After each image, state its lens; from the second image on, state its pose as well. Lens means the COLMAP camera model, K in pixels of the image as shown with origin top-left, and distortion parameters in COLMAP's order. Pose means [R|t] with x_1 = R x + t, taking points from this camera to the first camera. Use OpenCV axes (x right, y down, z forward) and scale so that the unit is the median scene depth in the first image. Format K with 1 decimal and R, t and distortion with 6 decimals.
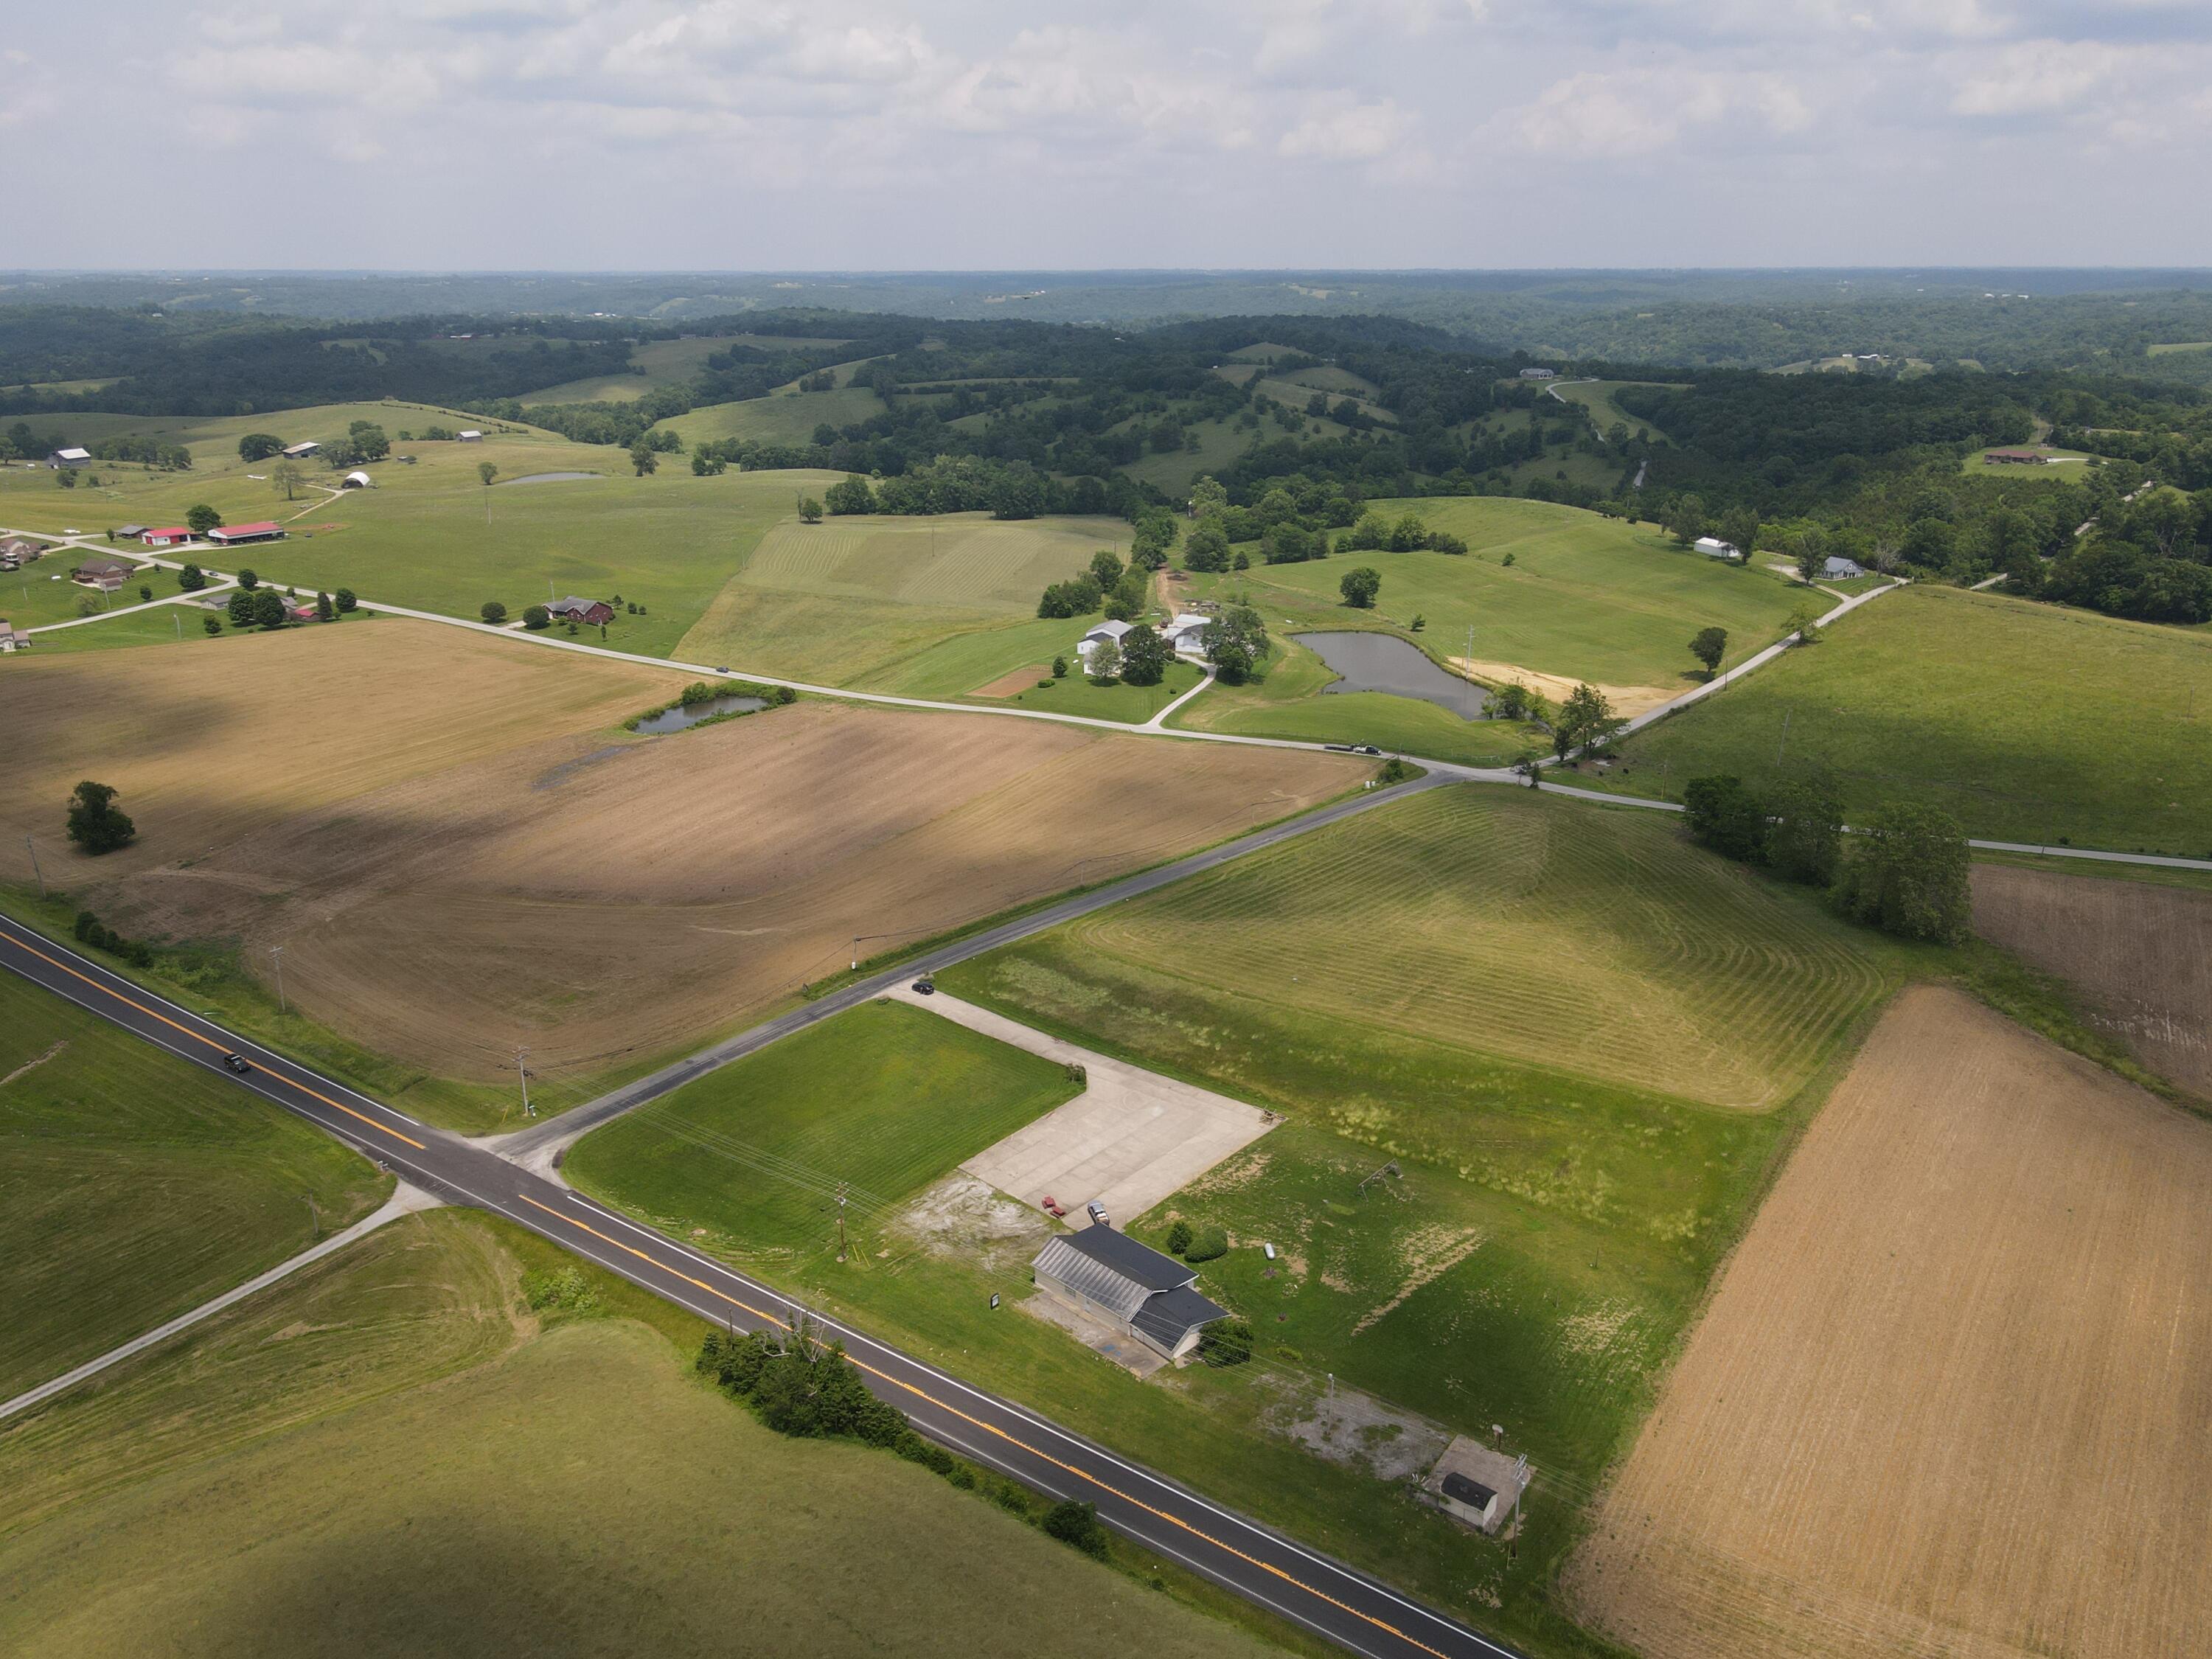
lens RADIAL K [[1615.9, 0, 1106.0], [0, 1615.9, 829.5], [0, 0, 1]] dist [0.004377, -0.001976]
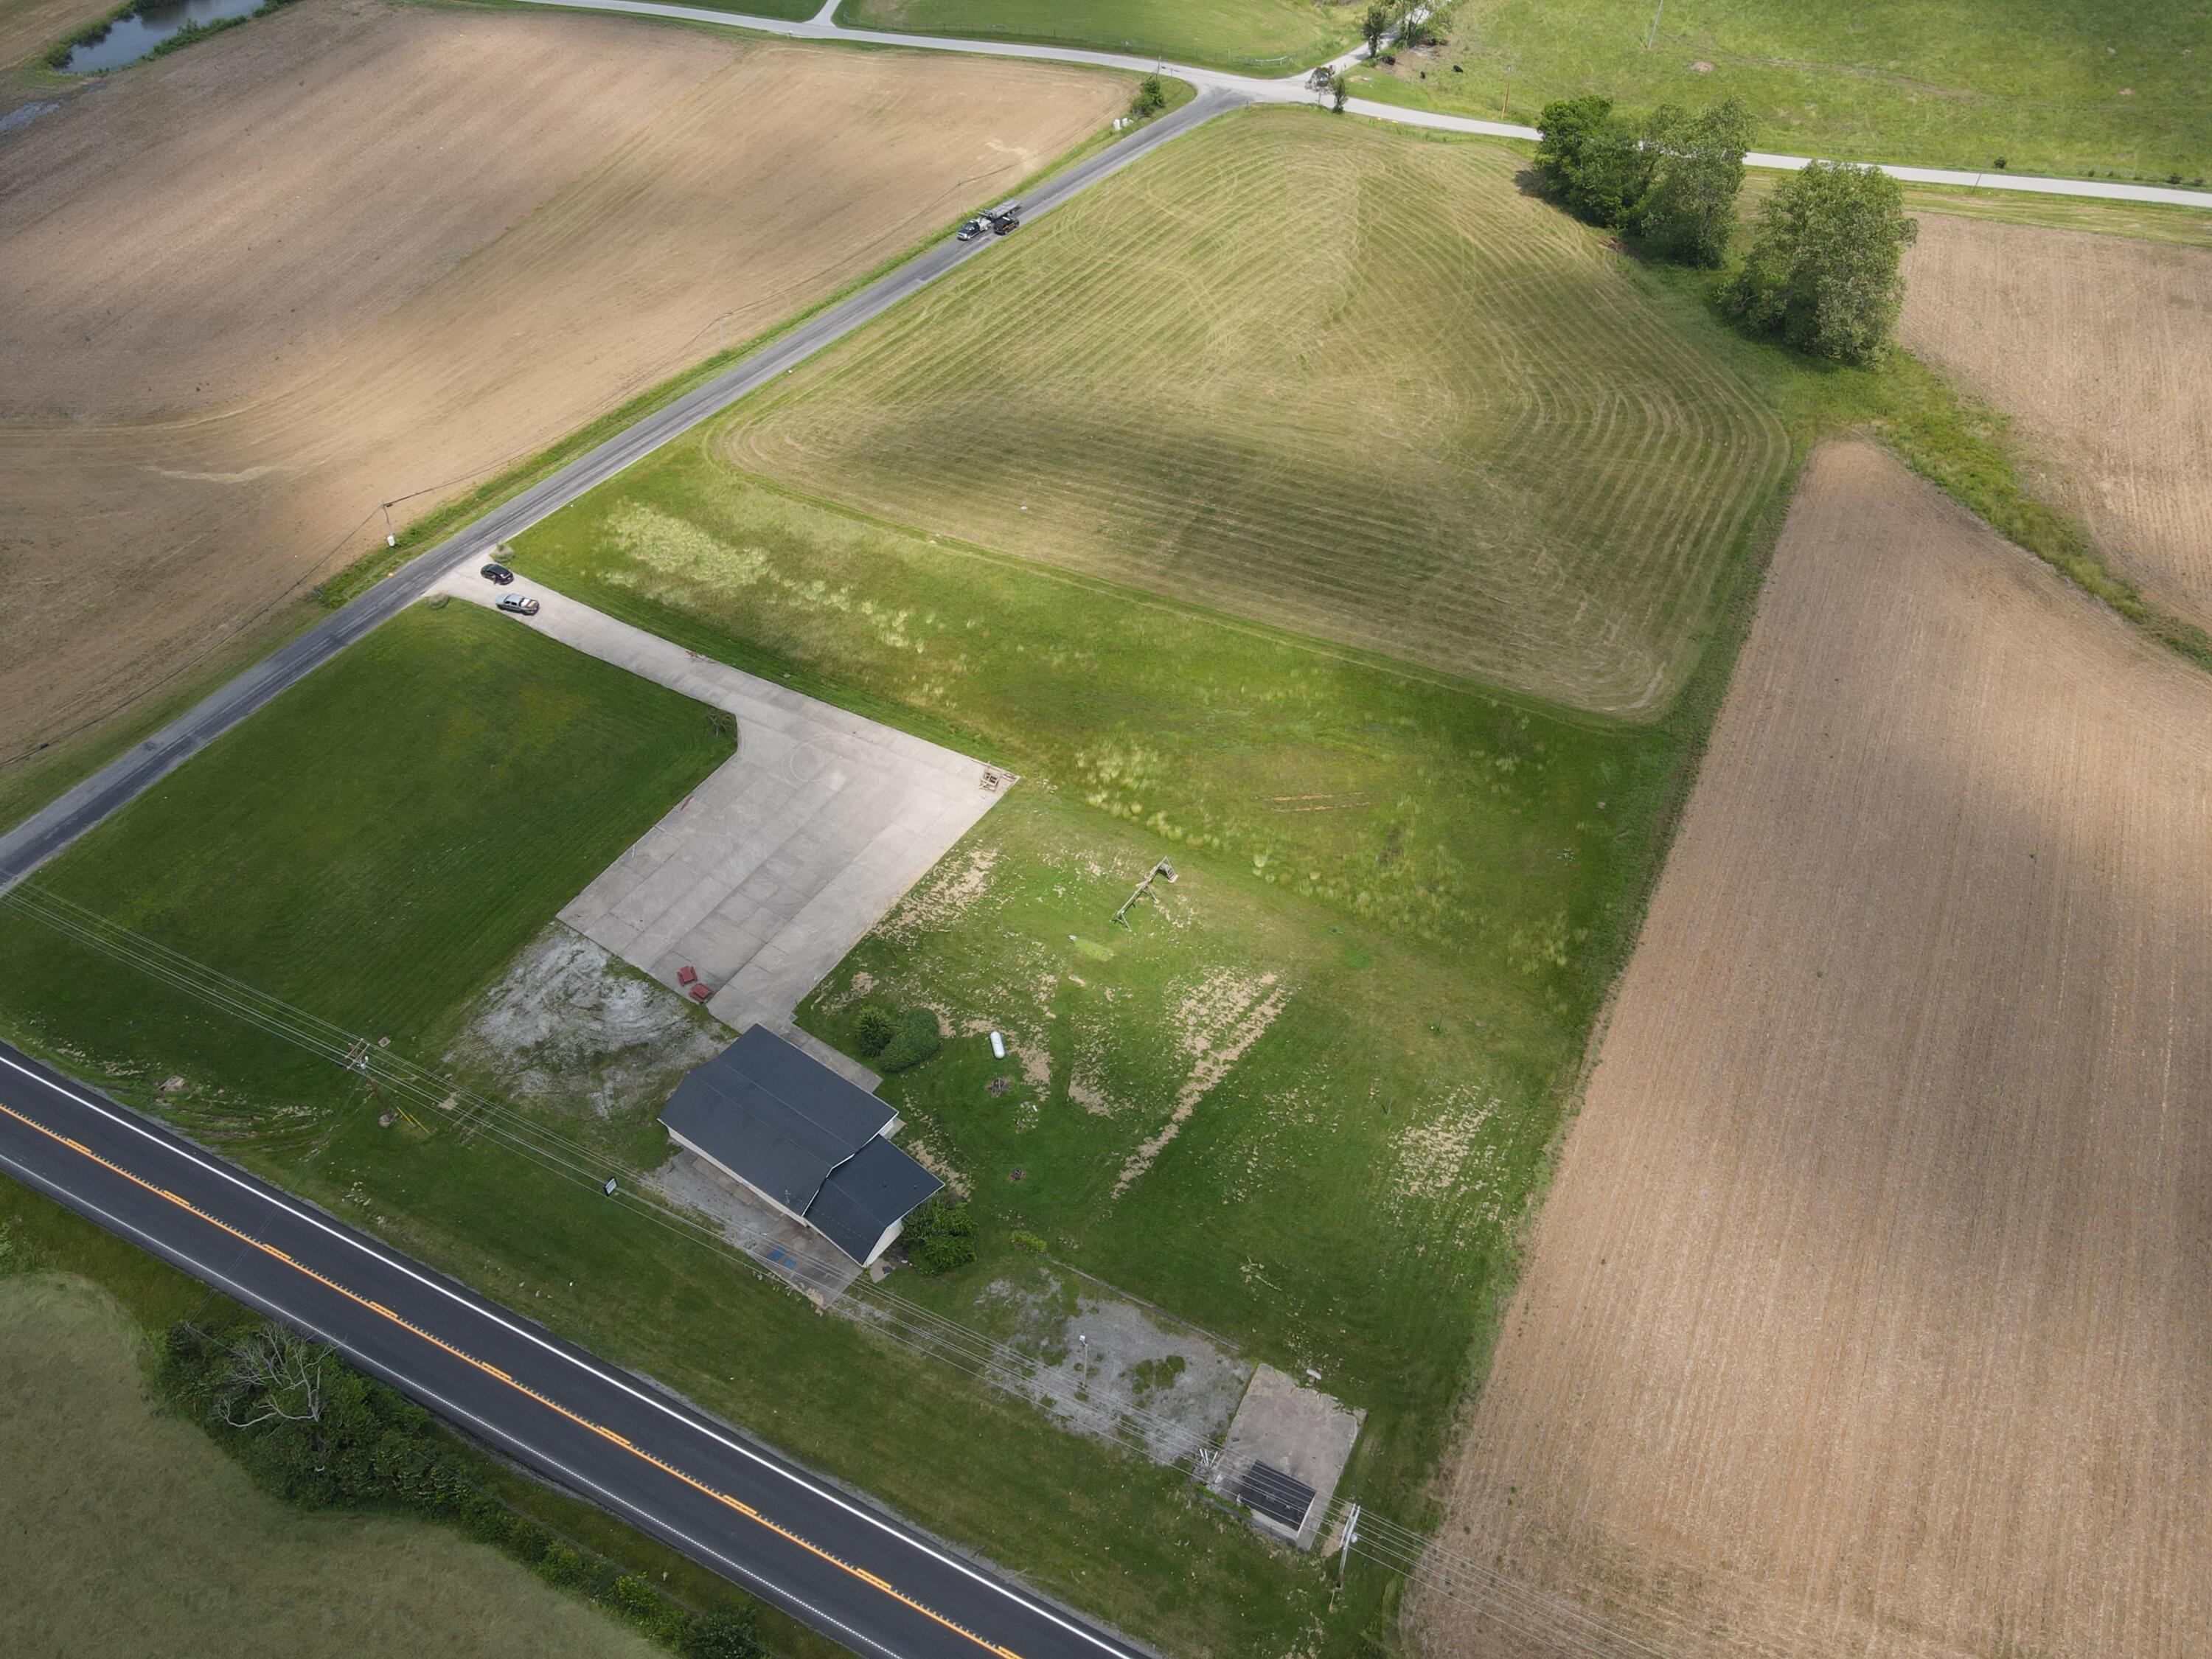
lens RADIAL K [[1621.6, 0, 1106.0], [0, 1621.6, 829.5], [0, 0, 1]] dist [-0.001339, 0.014247]
pose [[0.988248, -0.108510, 0.107667, 0.078072], [0.047838, 0.888503, 0.456370, -0.144866], [-0.145183, -0.445857, 0.883252, 0.381468]]
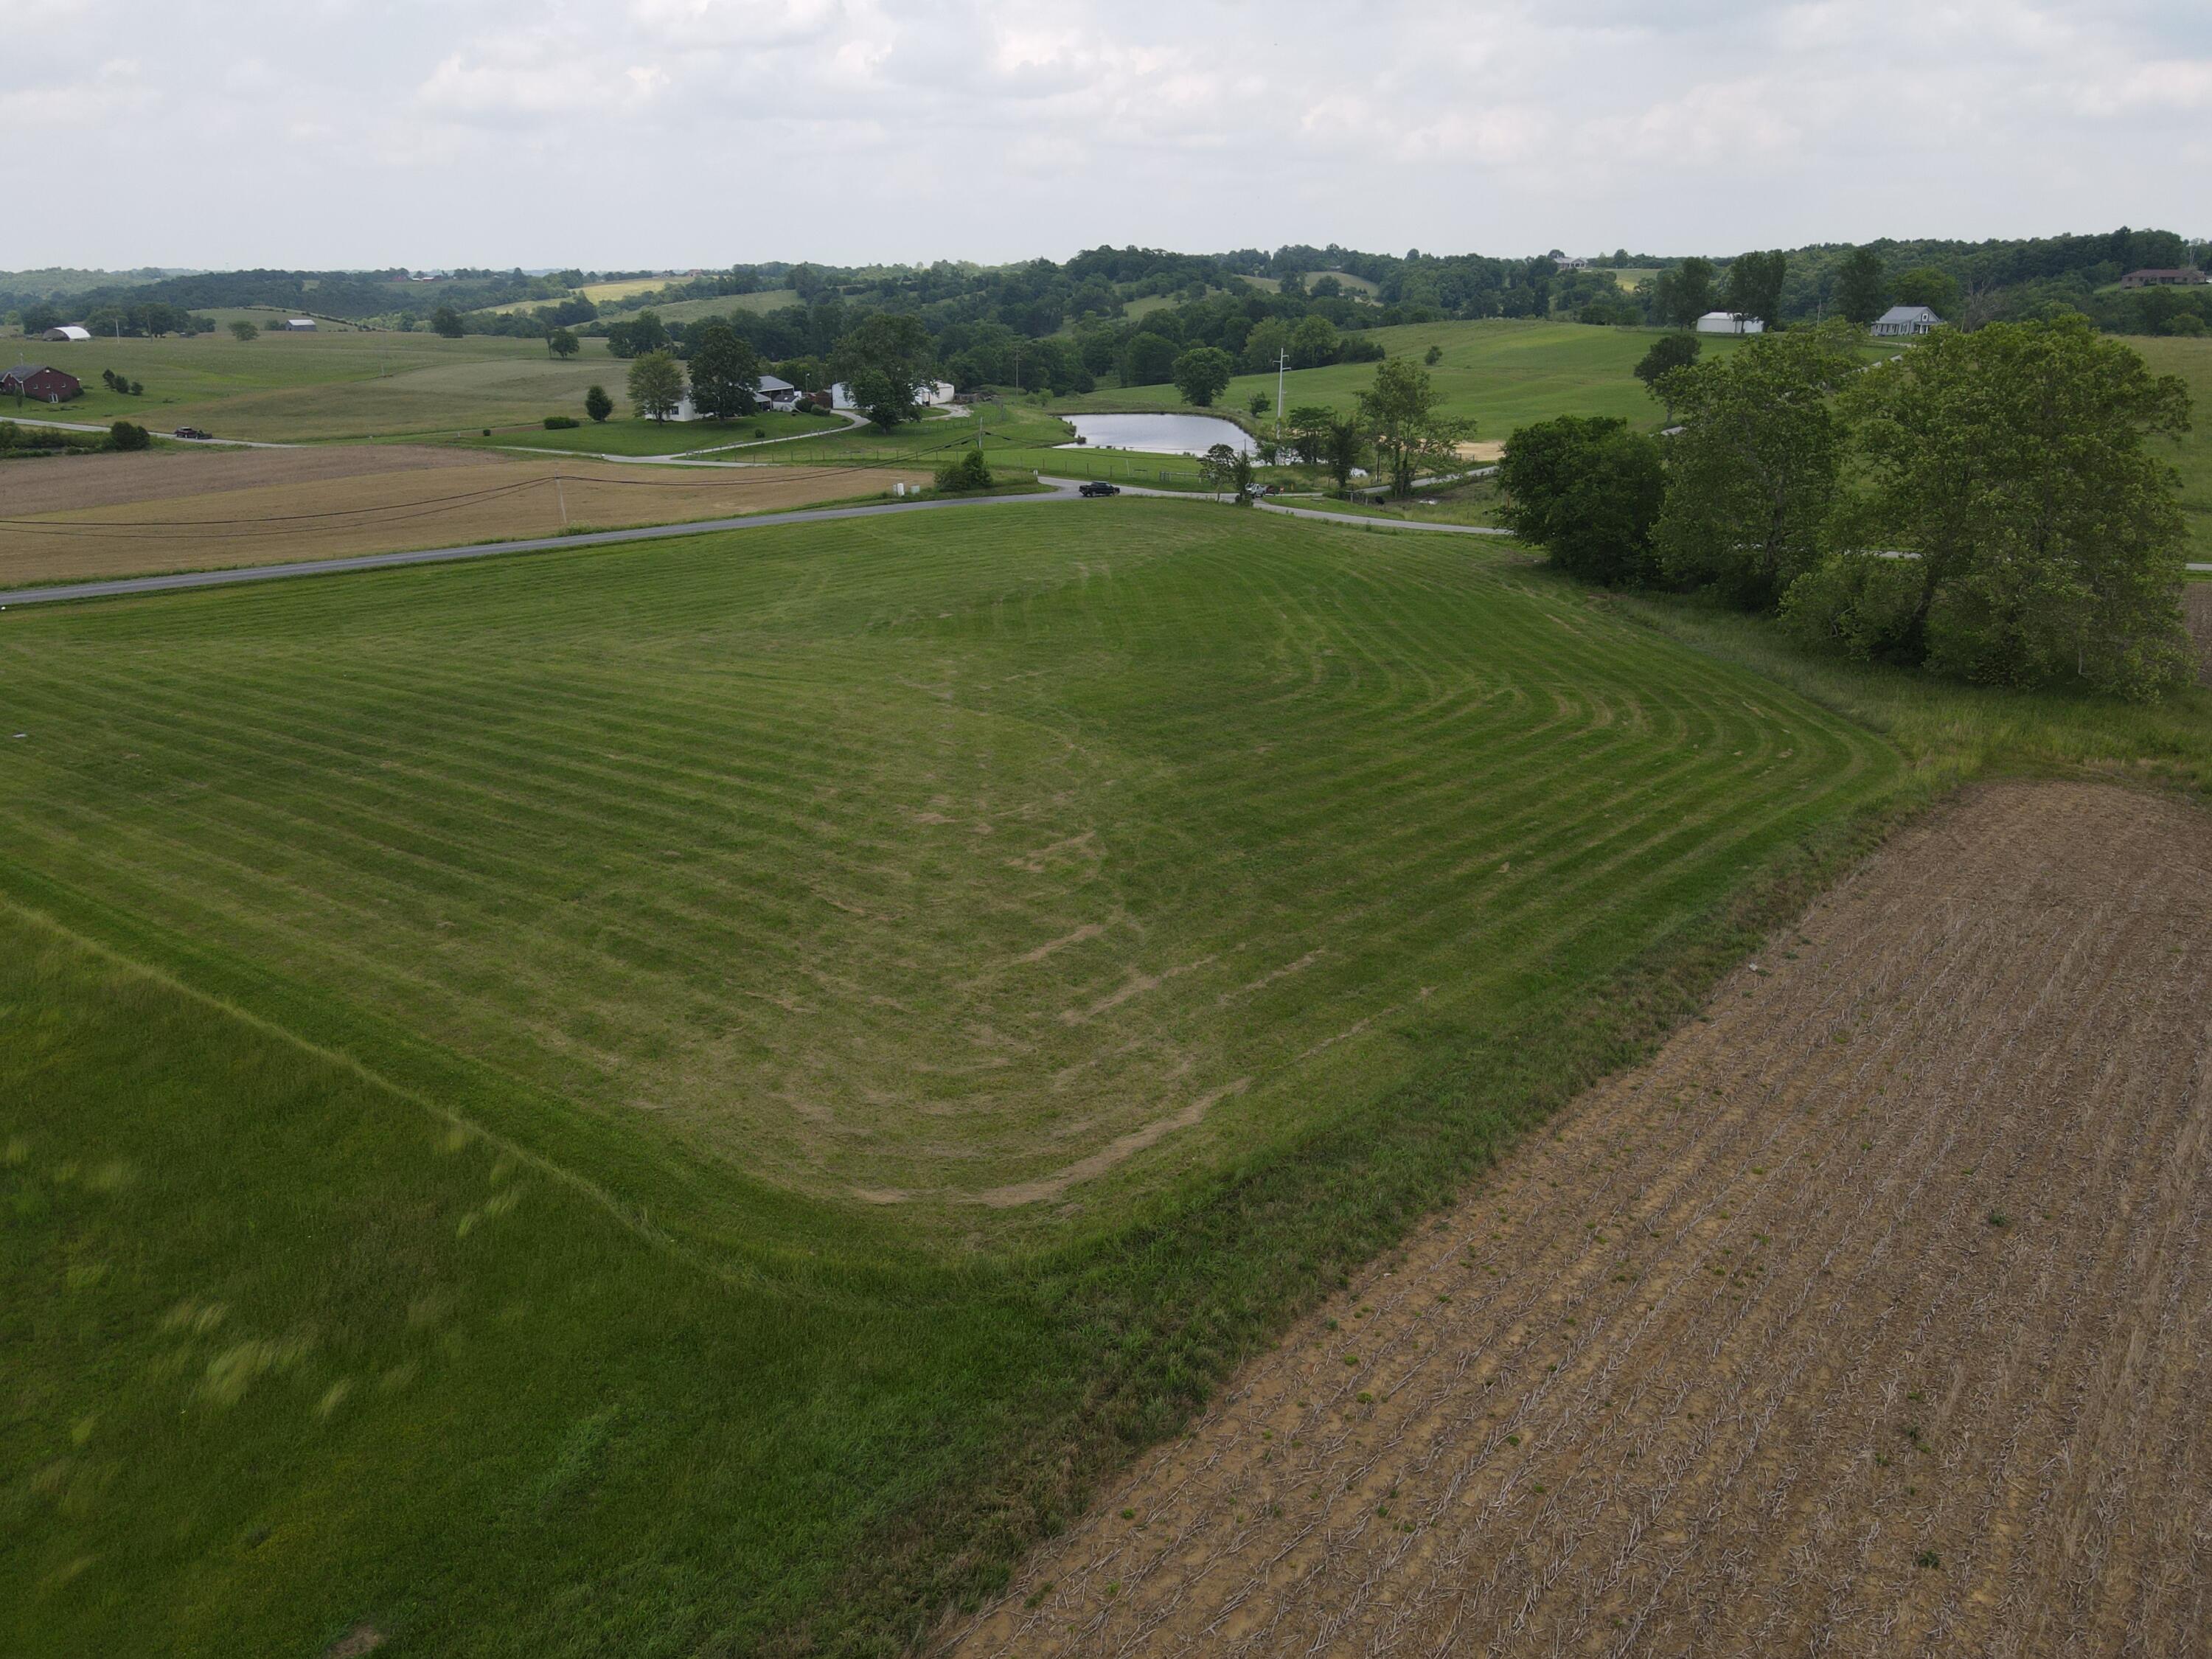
lens RADIAL K [[1615.9, 0, 1106.0], [0, 1615.9, 829.5], [0, 0, 1]] dist [0.004377, -0.001976]
pose [[0.998617, 0.010147, -0.051592, 0.458557], [-0.010467, 0.999928, -0.005927, 0.145612], [0.051528, 0.006459, 0.998651, 0.912844]]
